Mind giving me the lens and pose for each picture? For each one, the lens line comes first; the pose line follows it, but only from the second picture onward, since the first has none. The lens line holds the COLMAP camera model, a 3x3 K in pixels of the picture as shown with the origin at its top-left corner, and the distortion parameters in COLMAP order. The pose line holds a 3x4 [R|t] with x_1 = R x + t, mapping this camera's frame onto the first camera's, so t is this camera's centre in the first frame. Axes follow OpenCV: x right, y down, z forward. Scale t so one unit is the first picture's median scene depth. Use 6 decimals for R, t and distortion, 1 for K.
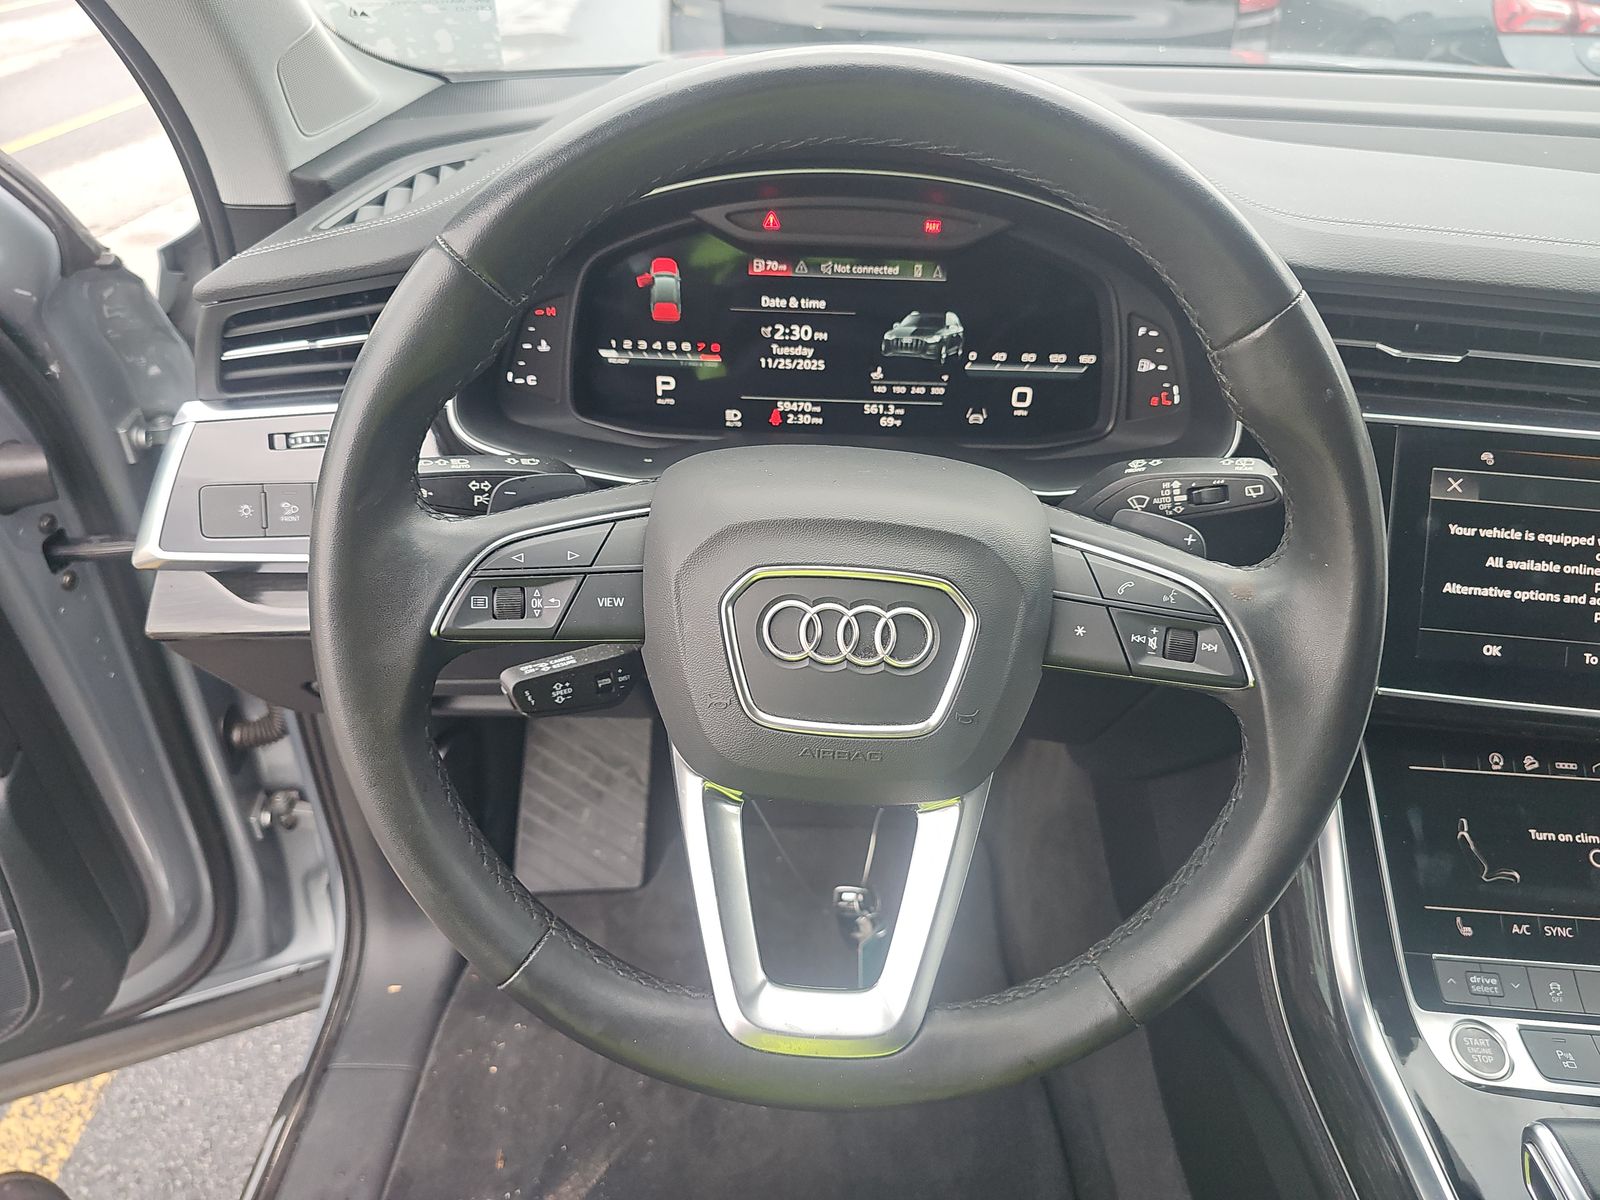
lens RADIAL K [[1096.4, 0, 800.0], [0, 1096.4, 600.0], [0, 0, 1]] dist [0.060731, -0.041321]
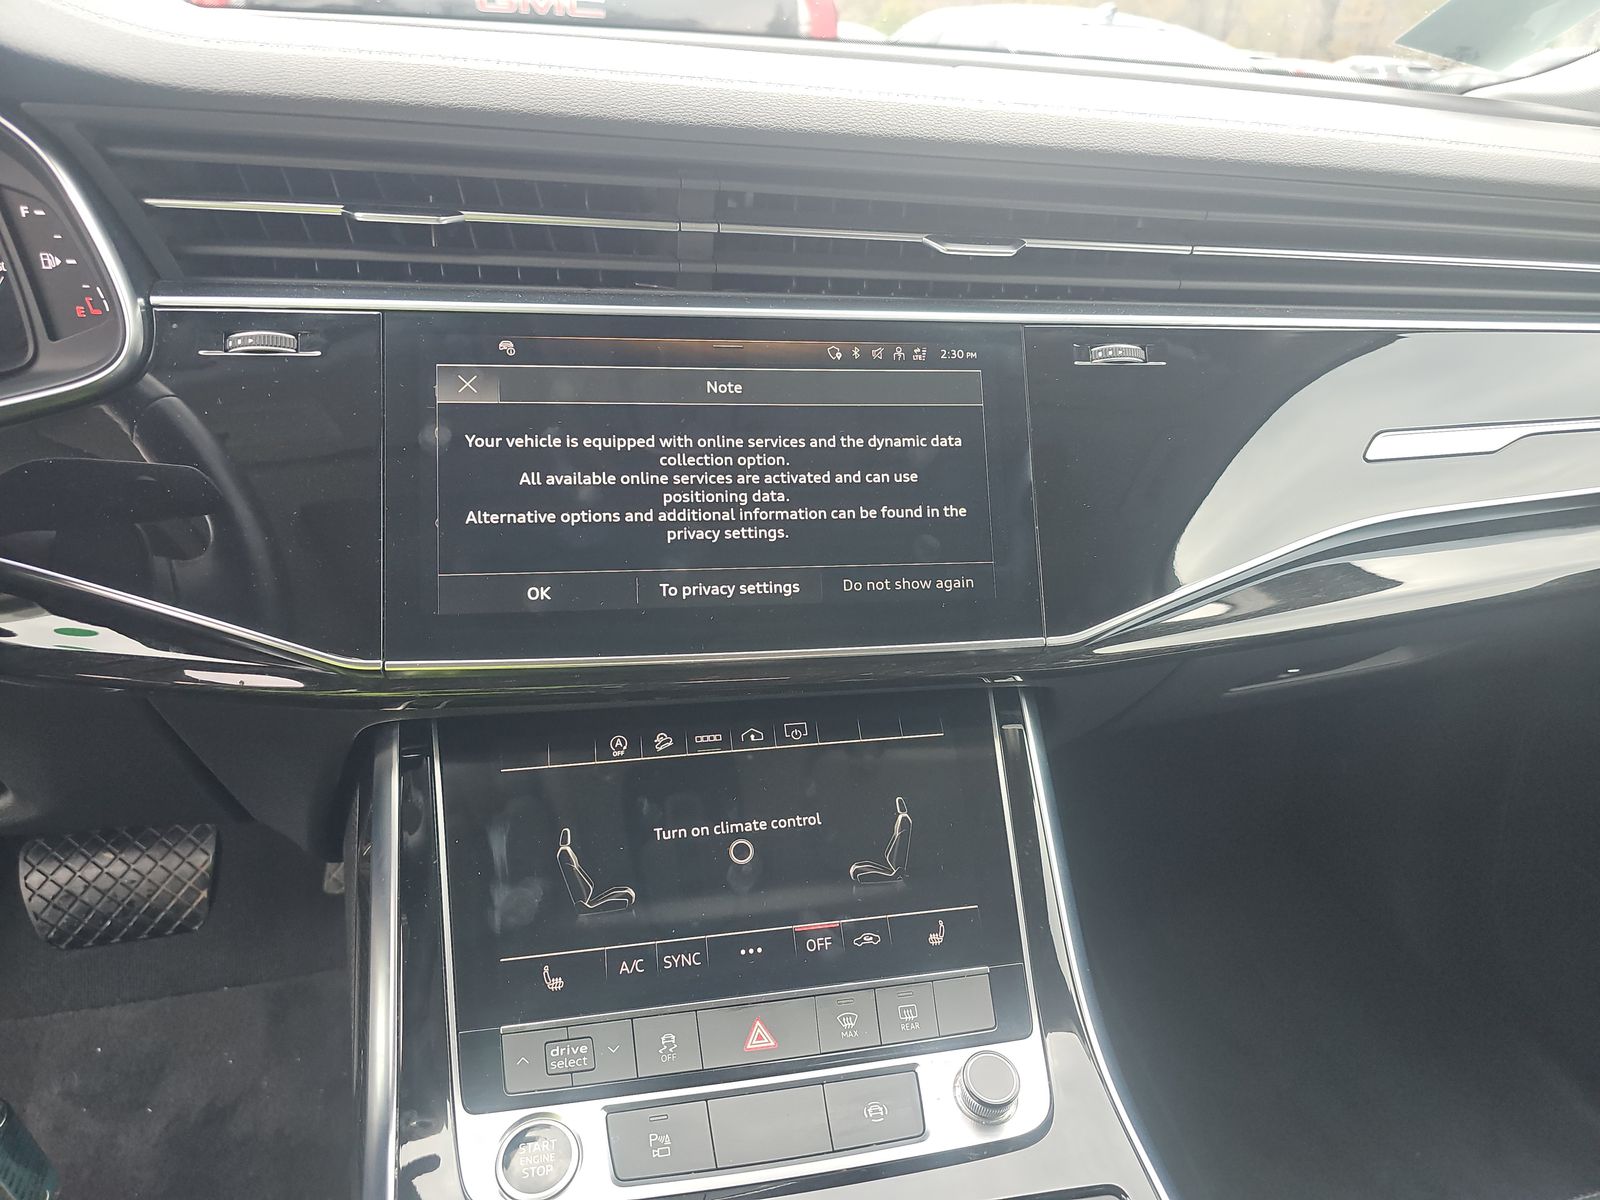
lens RADIAL K [[1096.4, 0, 800.0], [0, 1096.4, 600.0], [0, 0, 1]] dist [0.060731, -0.041321]
pose [[0.973546, -0.112355, 0.198957, 0.642156], [0.135210, 0.985211, -0.105249, 0.150699], [-0.184190, 0.129366, 0.974340, 0.246839]]
